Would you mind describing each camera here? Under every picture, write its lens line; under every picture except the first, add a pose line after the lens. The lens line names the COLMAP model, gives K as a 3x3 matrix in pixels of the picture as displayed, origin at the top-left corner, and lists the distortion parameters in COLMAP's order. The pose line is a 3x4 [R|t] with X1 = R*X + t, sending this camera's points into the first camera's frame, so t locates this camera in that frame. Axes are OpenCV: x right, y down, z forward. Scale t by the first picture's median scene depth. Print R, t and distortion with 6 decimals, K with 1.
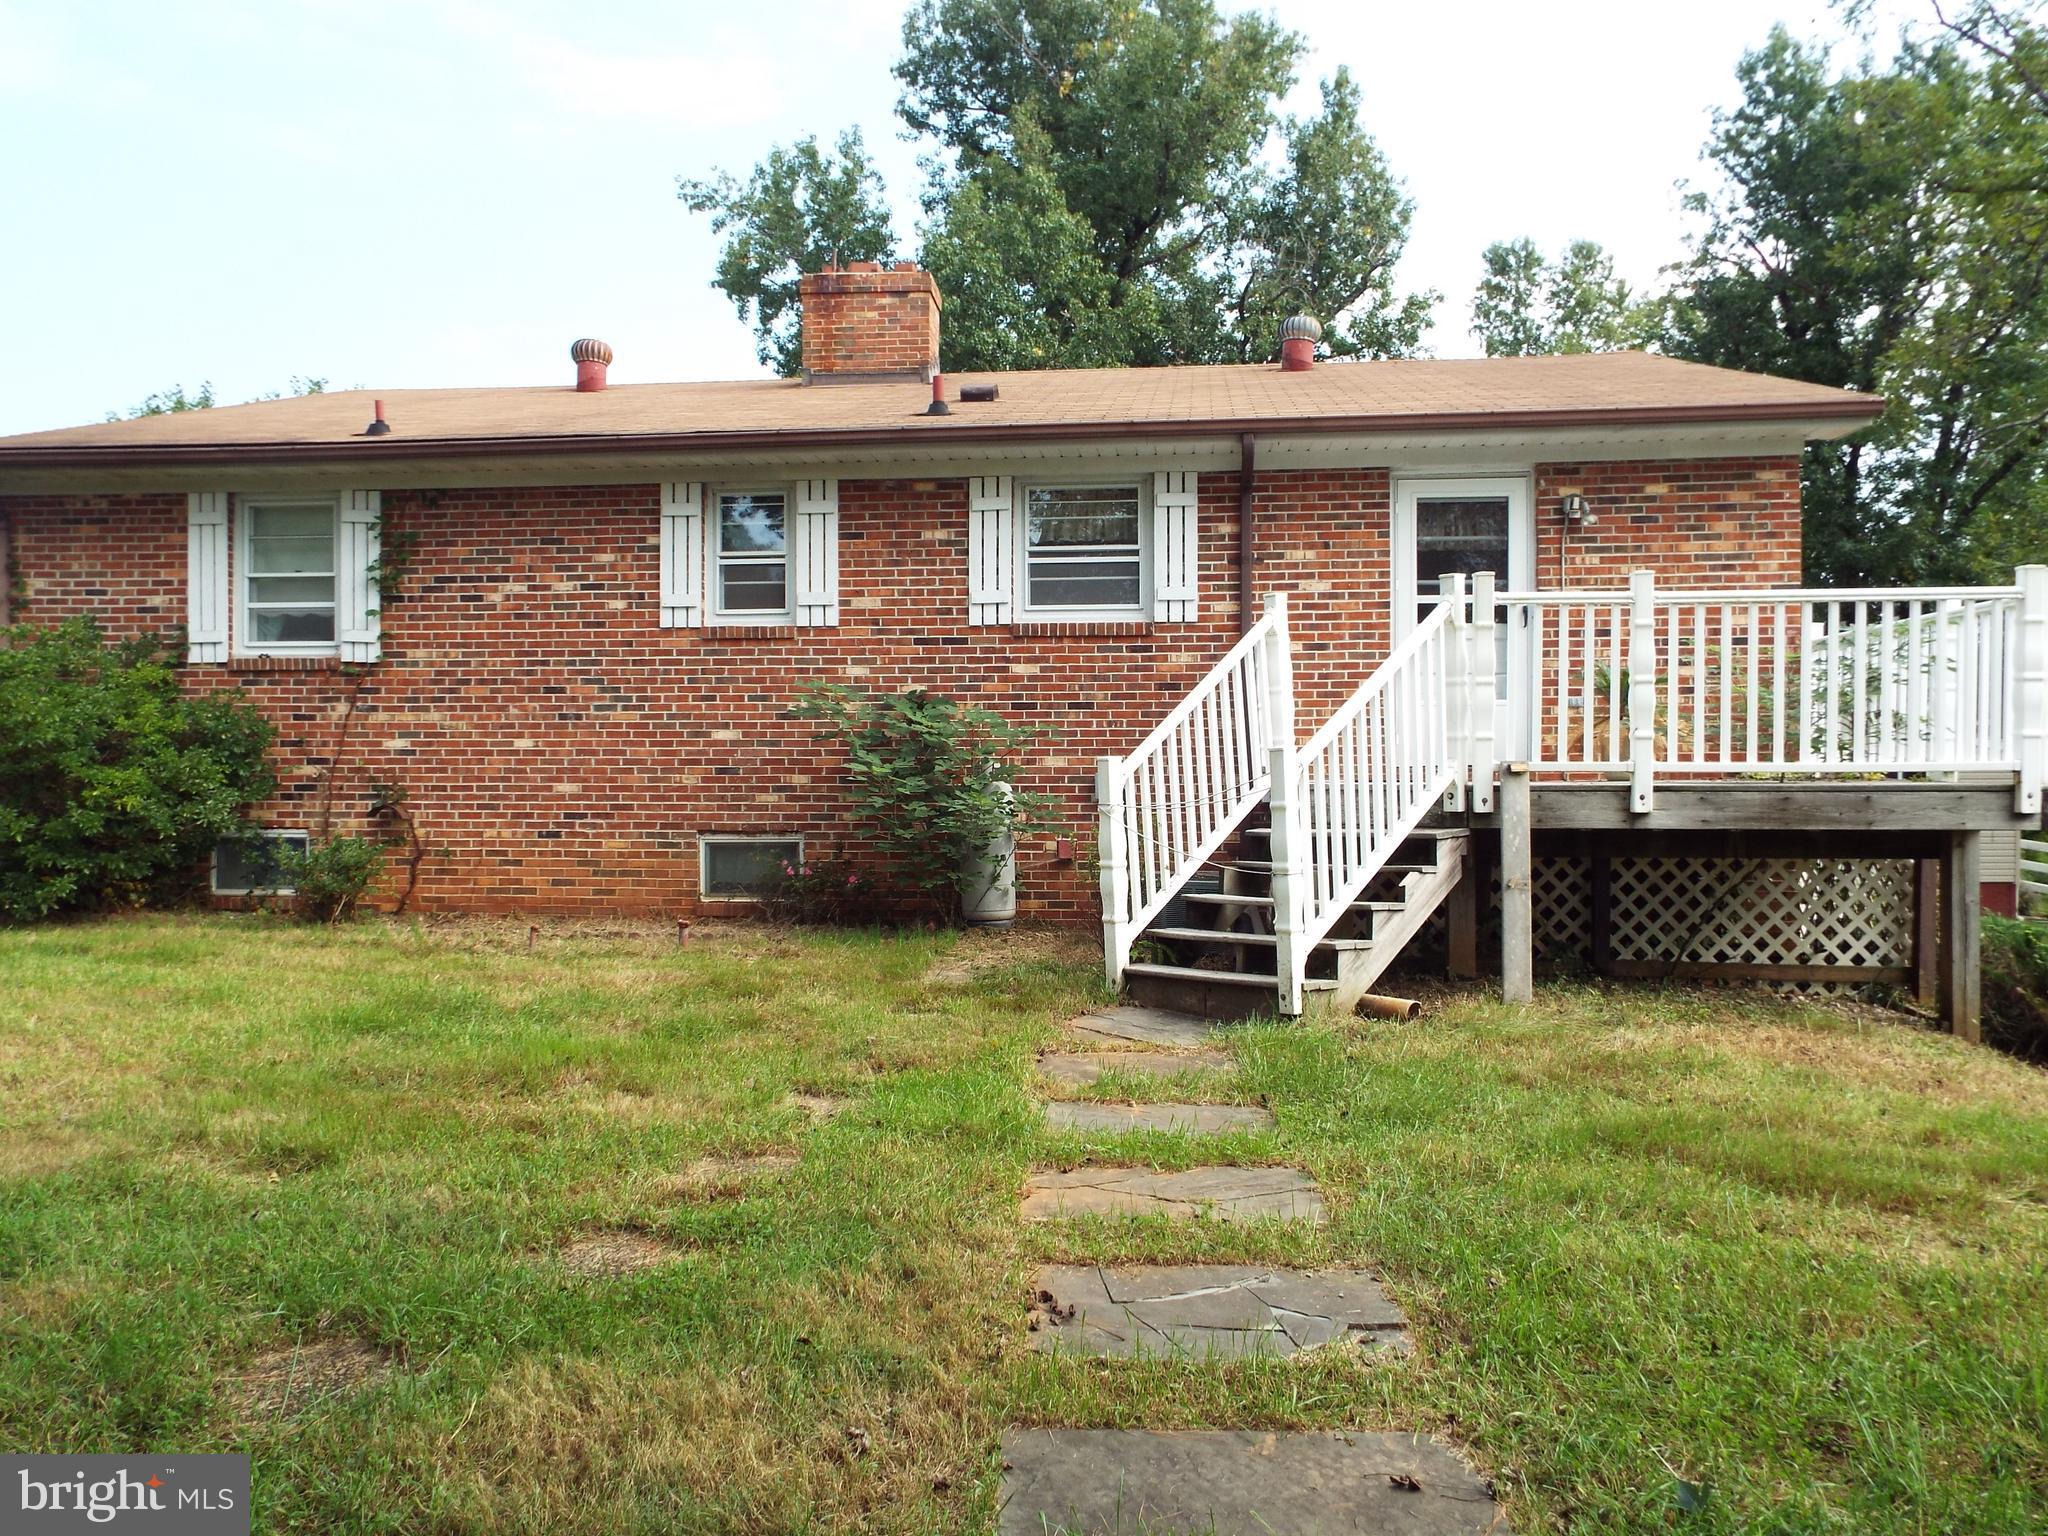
lens RADIAL K [[1523.6, 0, 1073.5], [0, 1523.6, 767.3], [0, 0, 1]] dist [0.003179, 0.012205]
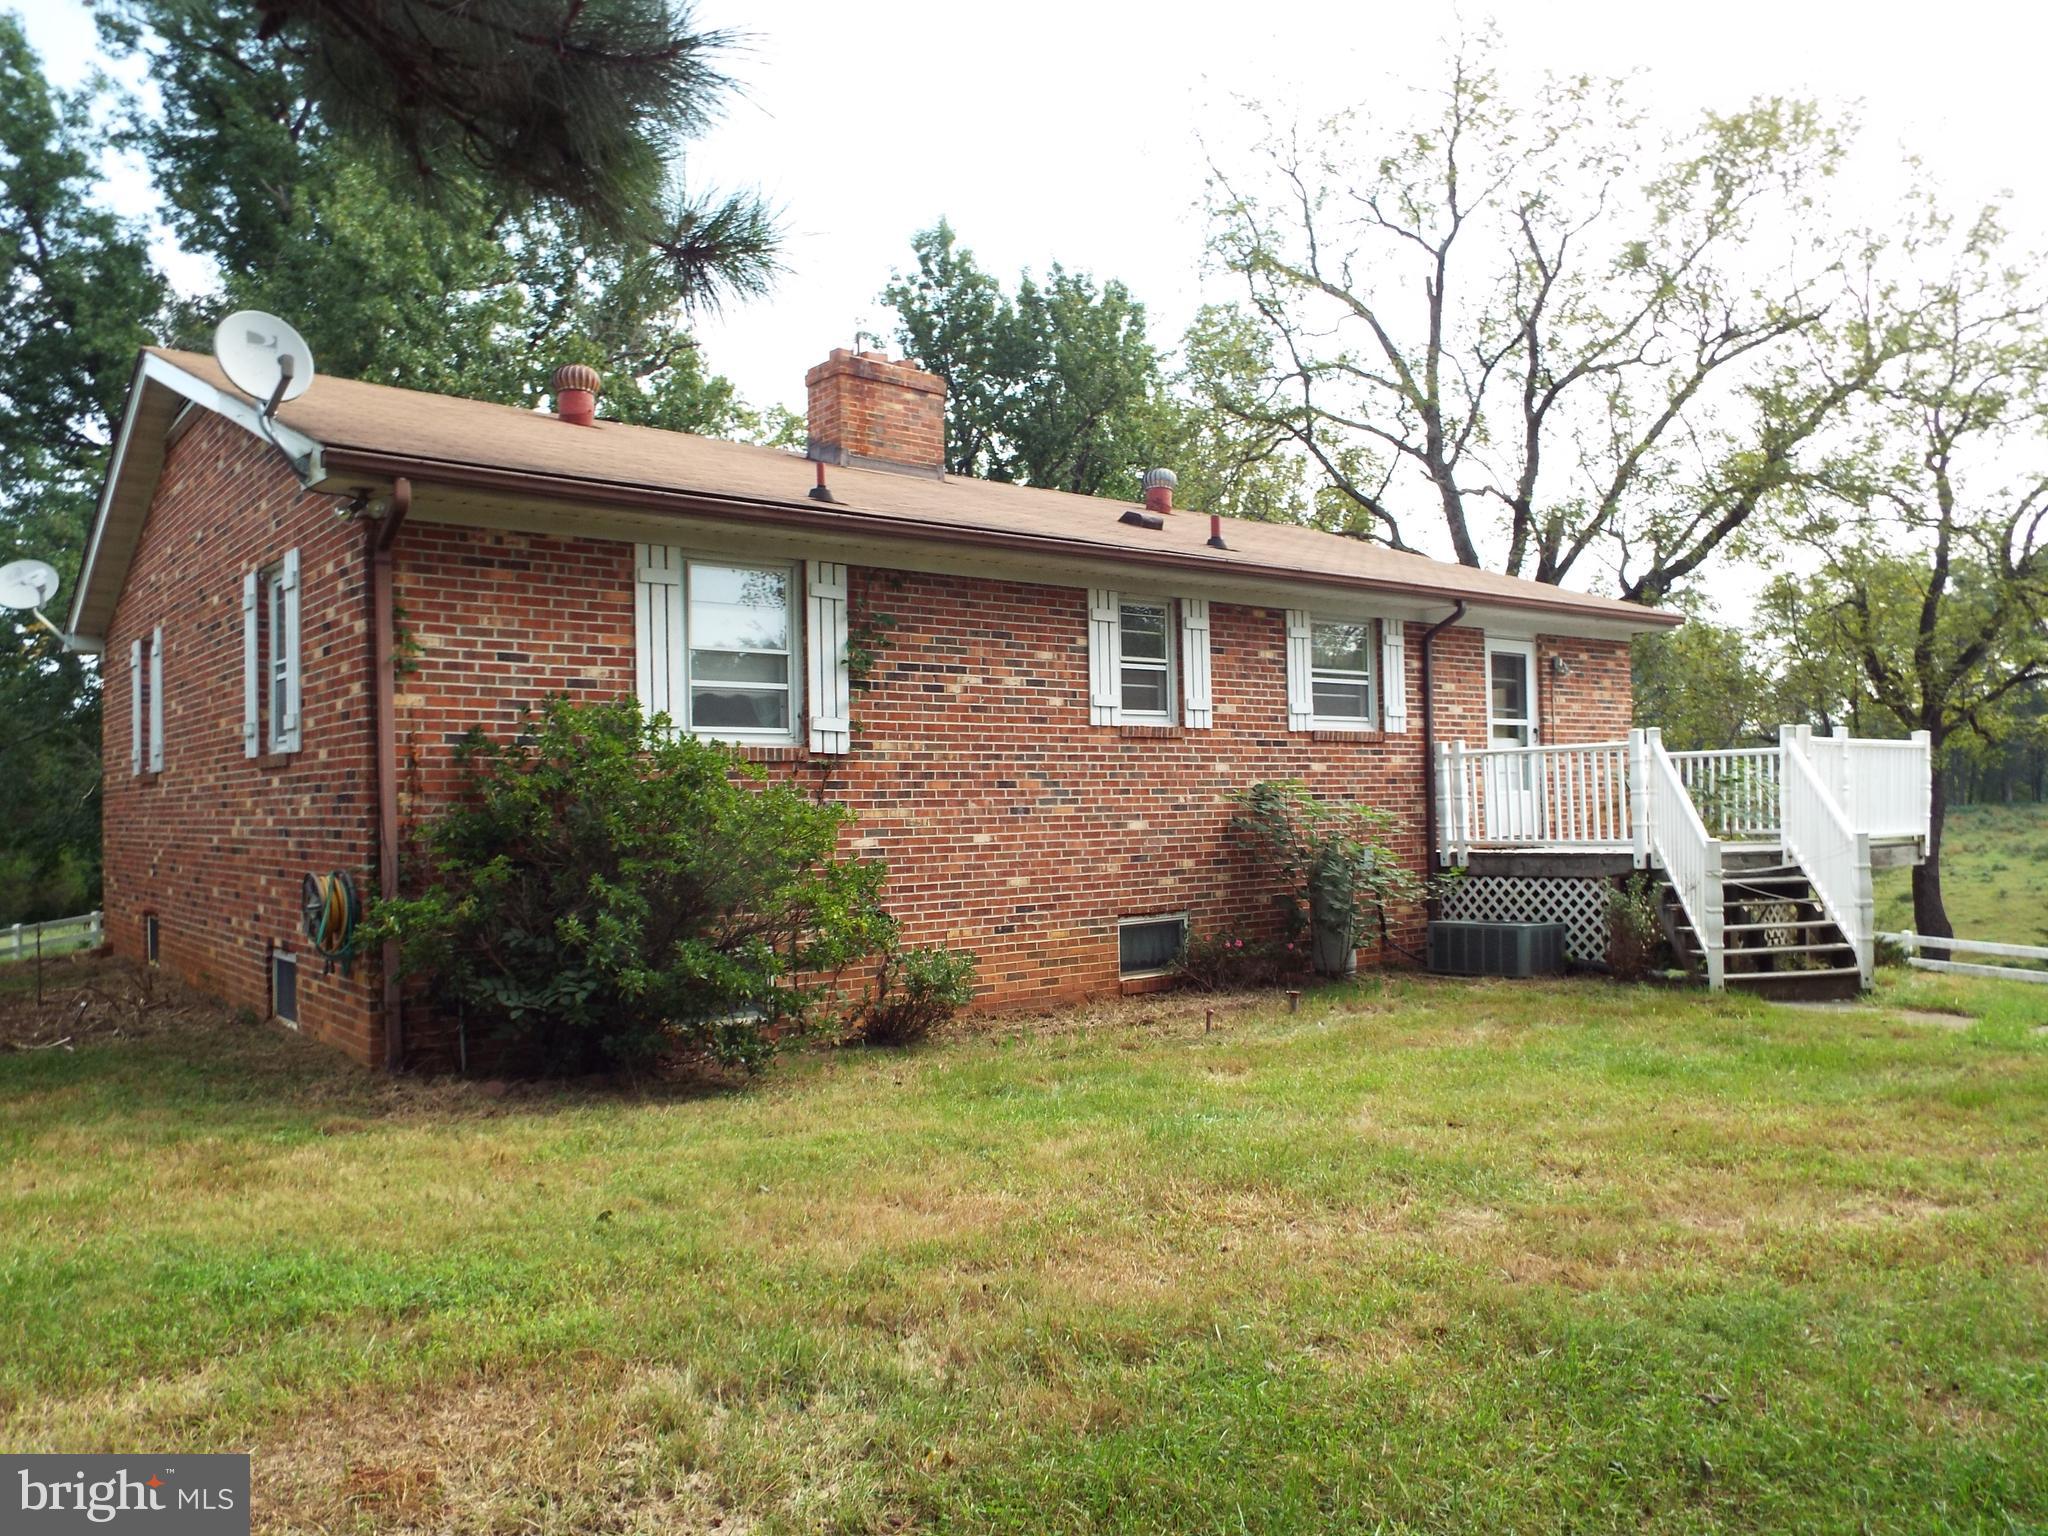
lens RADIAL K [[1523.6, 0, 1073.5], [0, 1523.6, 767.3], [0, 0, 1]] dist [0.003179, 0.012205]
pose [[0.684255, 0.004003, 0.729231, -1.038205], [0.017207, 0.999618, -0.021633, -0.039329], [-0.729039, 0.027351, 0.683925, 0.284509]]
